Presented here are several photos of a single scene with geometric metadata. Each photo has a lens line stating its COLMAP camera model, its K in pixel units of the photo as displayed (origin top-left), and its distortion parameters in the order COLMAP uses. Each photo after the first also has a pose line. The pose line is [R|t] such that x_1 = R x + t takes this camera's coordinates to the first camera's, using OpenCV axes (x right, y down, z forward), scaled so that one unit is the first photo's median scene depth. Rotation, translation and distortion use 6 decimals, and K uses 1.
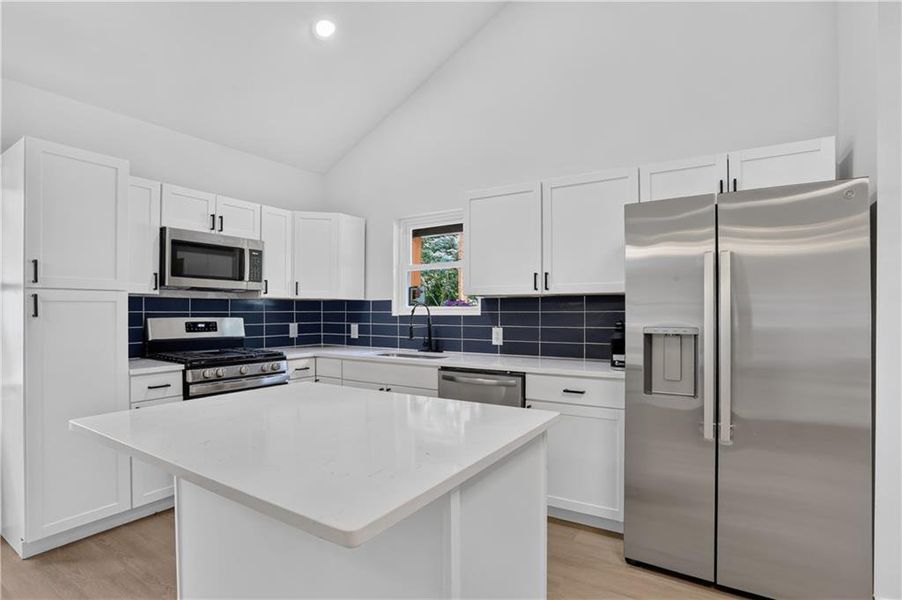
lens RADIAL K [[446.0, 0, 446.0], [0, 446.0, 309.3], [0, 0, 1]] dist [-0.066997, 0.034013]
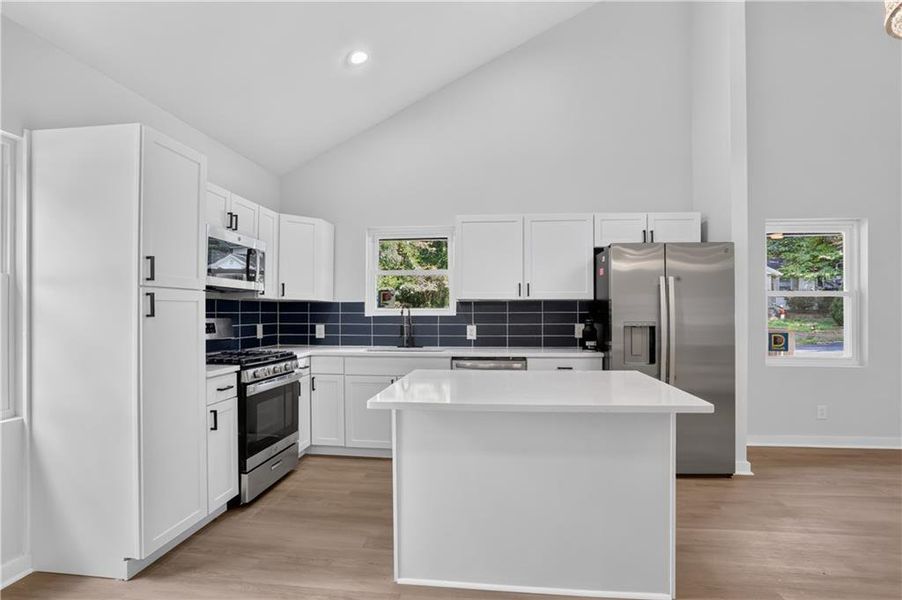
lens RADIAL K [[446.0, 0, 446.0], [0, 446.0, 309.3], [0, 0, 1]] dist [-0.066997, 0.034013]
pose [[0.895919, 0.004274, 0.444197, -0.499938], [-0.002133, 0.999984, -0.005320, 0.002871], [-0.444212, 0.003819, 0.895913, -0.081655]]
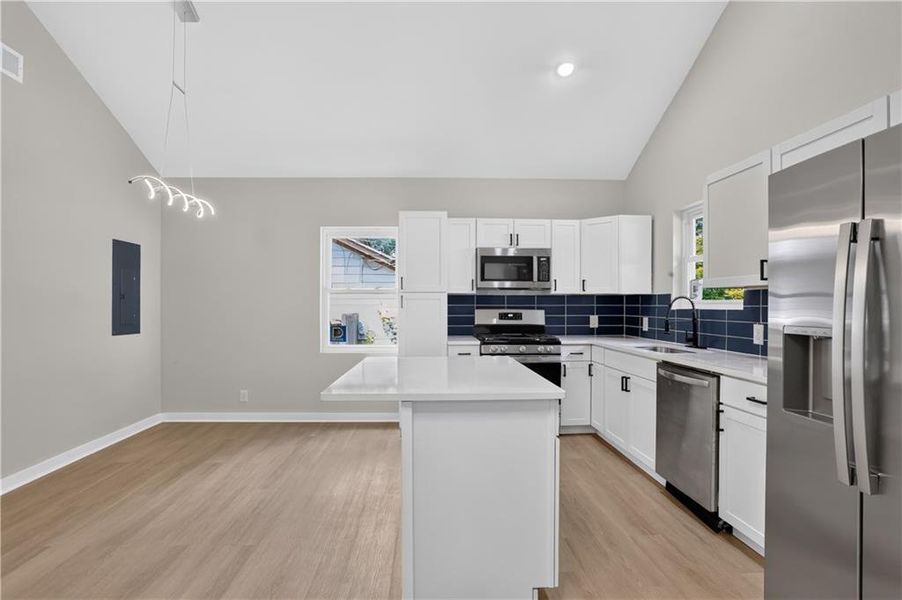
lens RADIAL K [[446.0, 0, 446.0], [0, 446.0, 309.3], [0, 0, 1]] dist [-0.066997, 0.034013]
pose [[0.583764, 0.008968, -0.811874, 0.442569], [0.002814, 0.999911, 0.013069, -0.000610], [0.811918, -0.009914, 0.583687, 0.024537]]
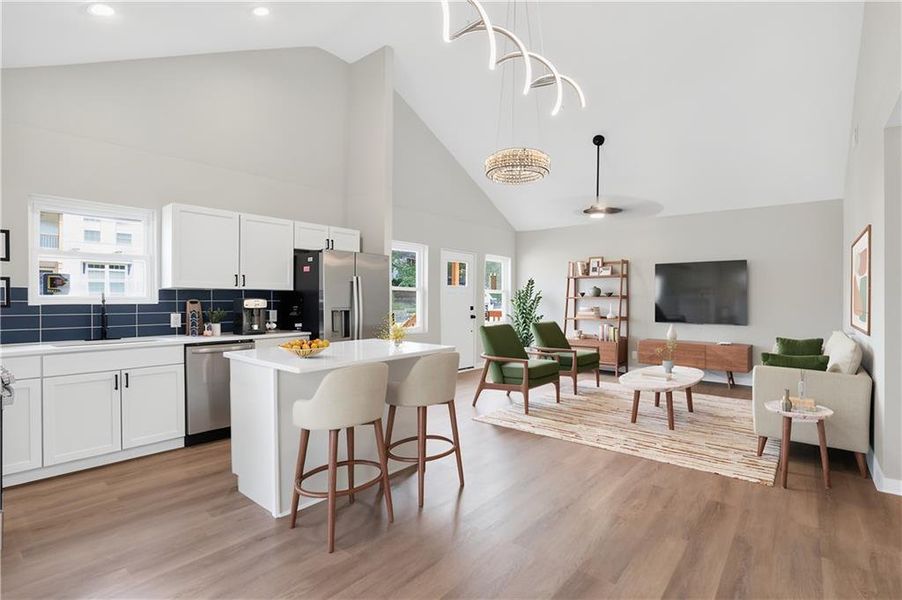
lens RADIAL K [[435.2, 0, 451.0], [0, 435.2, 300.0], [0, 0, 1]] dist [-0.065857, 0.025538]
pose [[0.113201, 0.001599, 0.993571, -0.970456], [-0.002986, 0.999995, -0.001269, 0.002451], [-0.993568, -0.002823, 0.113205, 0.106268]]
